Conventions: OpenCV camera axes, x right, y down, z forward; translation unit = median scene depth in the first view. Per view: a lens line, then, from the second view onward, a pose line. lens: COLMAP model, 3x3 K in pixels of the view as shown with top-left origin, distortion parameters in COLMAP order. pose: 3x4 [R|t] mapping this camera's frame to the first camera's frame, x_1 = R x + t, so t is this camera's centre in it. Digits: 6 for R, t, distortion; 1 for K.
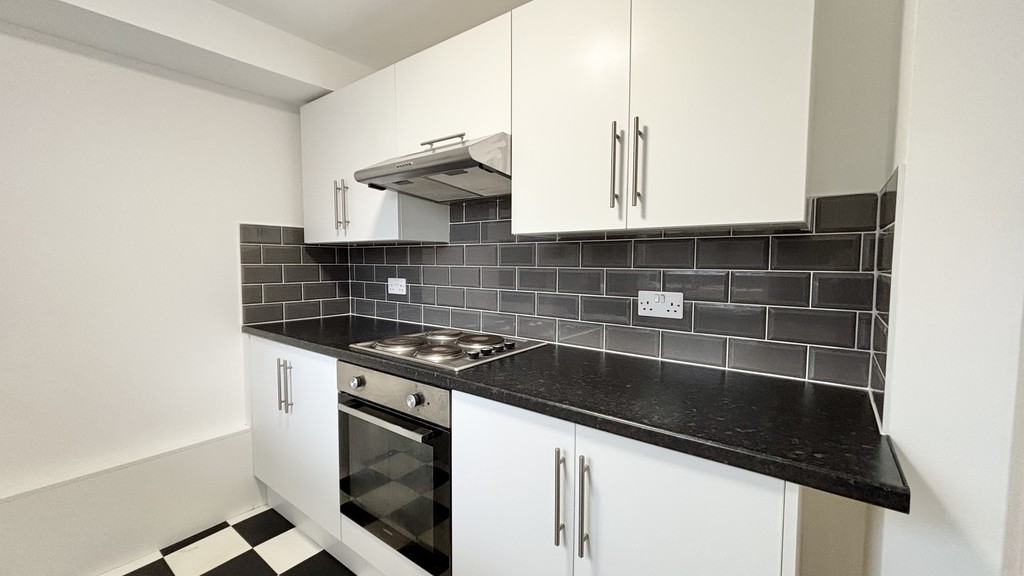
lens RADIAL K [[409.3, 0, 511.9], [0, 409.3, 285.7], [0, 0, 1]] dist [0.001276, -0.000776]
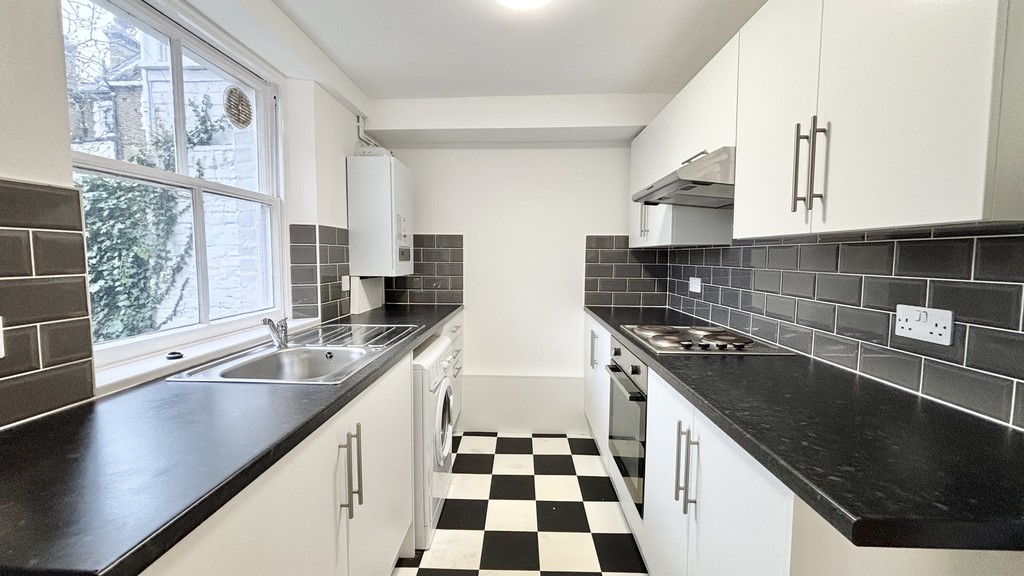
lens RADIAL K [[409.3, 0, 513.3], [0, 409.3, 286.0], [0, 0, 1]] dist [0.001276, -0.000776]
pose [[0.589893, 0.058034, -0.805393, 0.426853], [-0.053149, 0.998042, 0.032988, -0.008060], [0.805730, 0.023346, 0.591822, -0.068411]]
